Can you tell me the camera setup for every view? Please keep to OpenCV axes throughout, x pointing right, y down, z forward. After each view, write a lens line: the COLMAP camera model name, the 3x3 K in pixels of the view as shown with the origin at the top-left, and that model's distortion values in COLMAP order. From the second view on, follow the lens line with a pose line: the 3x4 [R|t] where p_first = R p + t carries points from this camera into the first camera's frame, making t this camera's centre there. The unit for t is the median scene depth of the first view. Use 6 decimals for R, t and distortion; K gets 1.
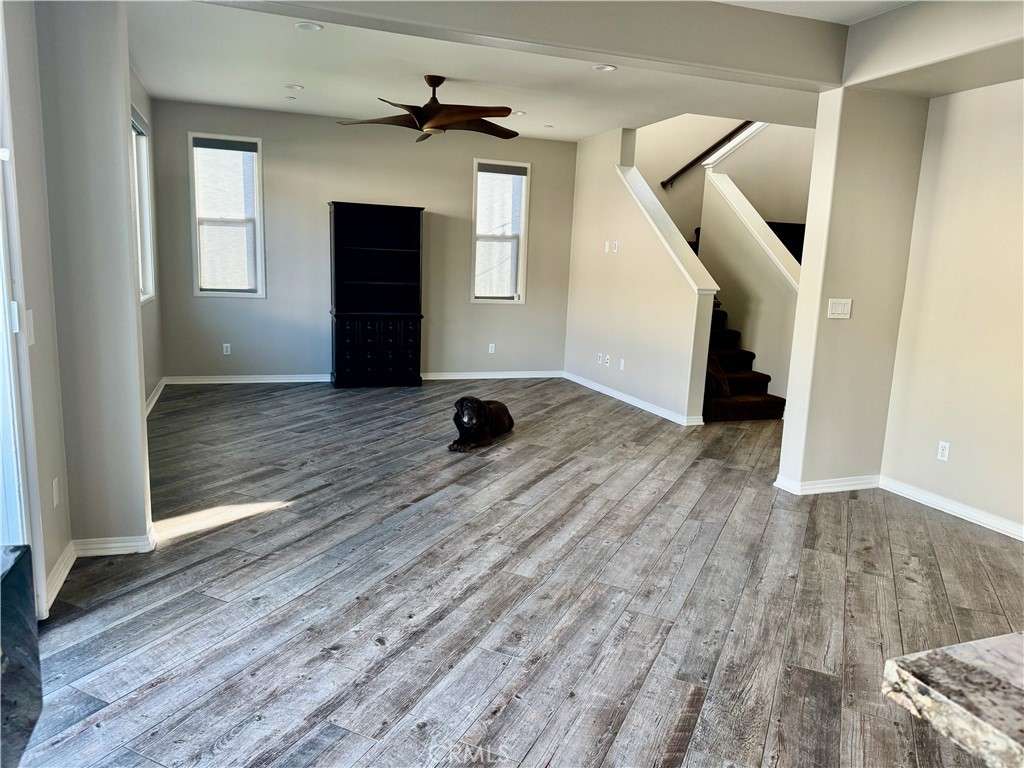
lens RADIAL K [[701.4, 0, 508.4], [0, 701.4, 385.5], [0, 0, 1]] dist [0.027568, -0.033547]
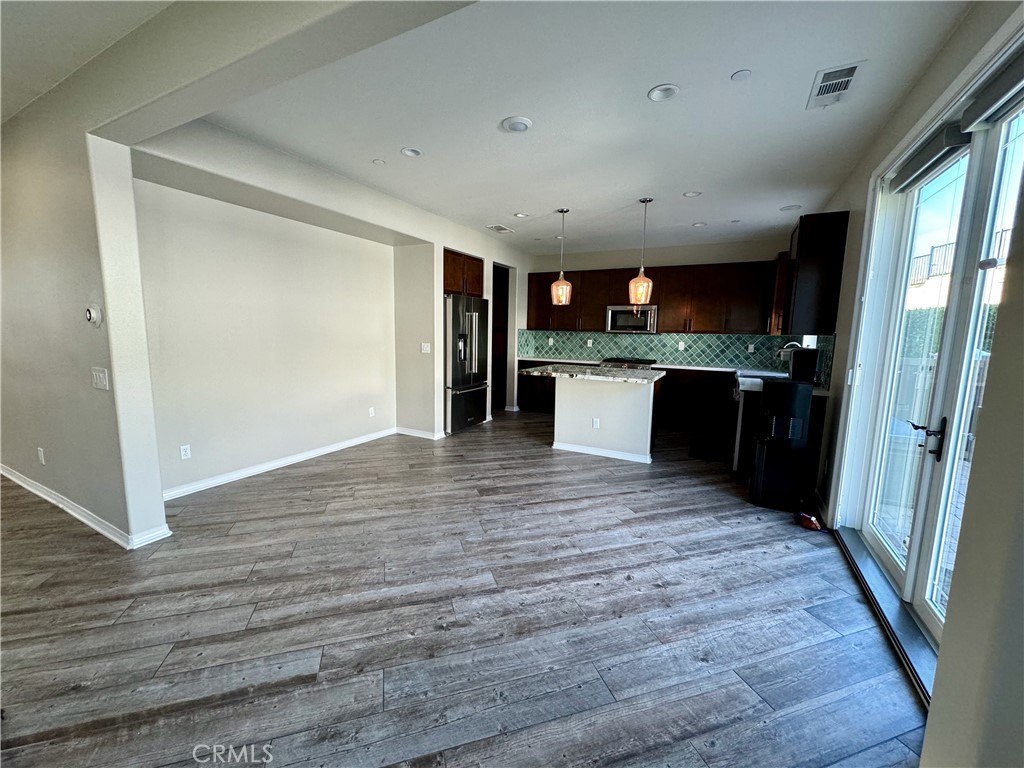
lens RADIAL K [[411.4, 0, 513.3], [0, 411.4, 379.3], [0, 0, 1]] dist [-0.001346, -0.000342]
pose [[-0.671586, -0.140638, 0.727456, -0.579919], [0.082414, 0.961548, 0.261979, -0.310955], [-0.736328, 0.235894, -0.634172, 1.573376]]
